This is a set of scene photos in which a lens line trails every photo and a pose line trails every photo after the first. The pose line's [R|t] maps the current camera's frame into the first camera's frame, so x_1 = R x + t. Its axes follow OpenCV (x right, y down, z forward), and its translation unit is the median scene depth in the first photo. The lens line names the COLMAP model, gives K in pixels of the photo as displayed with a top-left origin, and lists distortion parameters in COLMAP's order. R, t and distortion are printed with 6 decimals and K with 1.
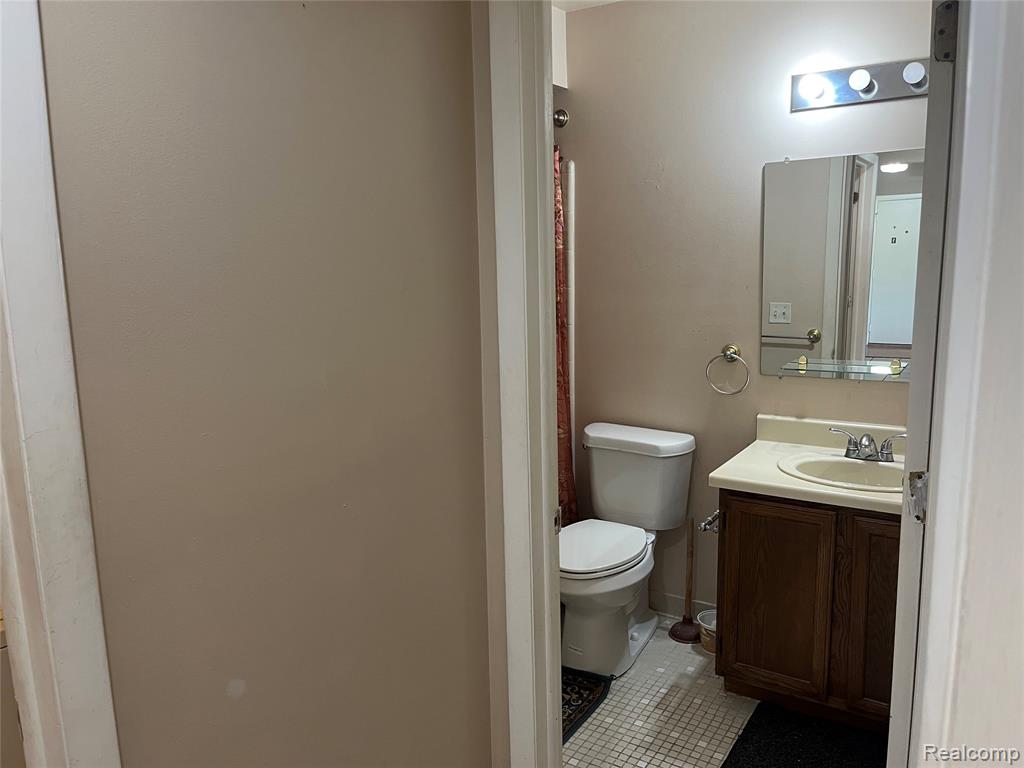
lens RADIAL K [[772.0, 0, 530.2], [0, 772.0, 382.3], [0, 0, 1]] dist [0.066711, -0.100657]
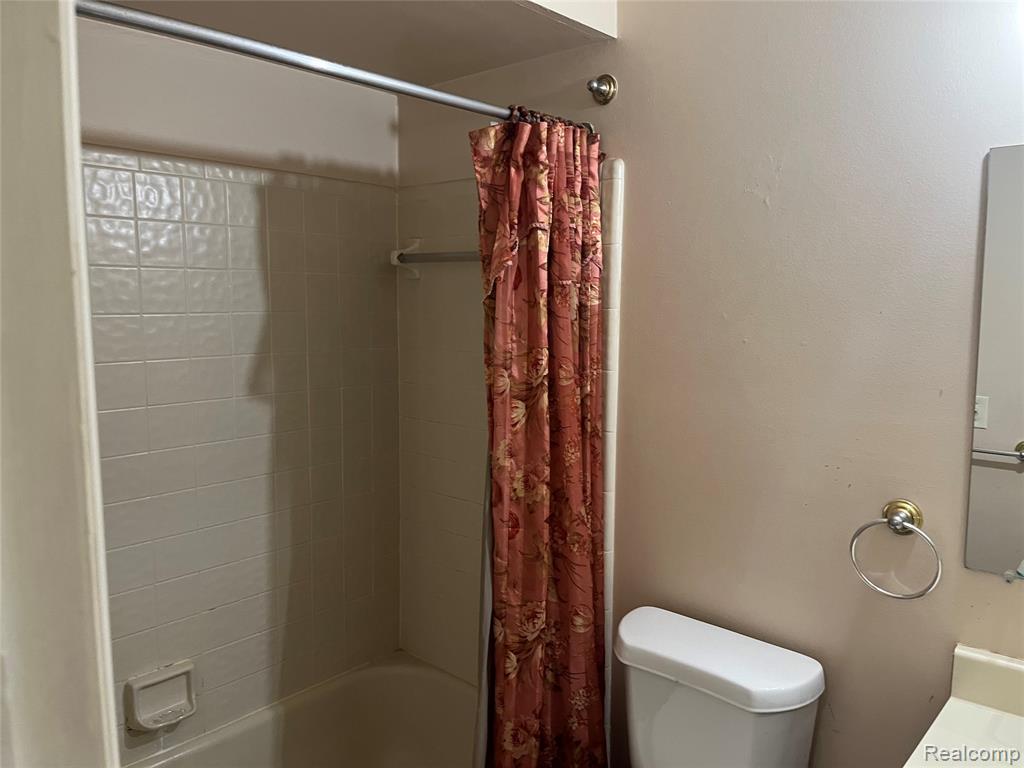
lens RADIAL K [[772.0, 0, 530.2], [0, 772.0, 382.3], [0, 0, 1]] dist [0.066711, -0.100657]
pose [[0.986855, 0.043502, -0.155646, 0.085686], [-0.052315, 0.997224, -0.052976, -0.080633], [0.152910, 0.060422, 0.986391, 0.414472]]
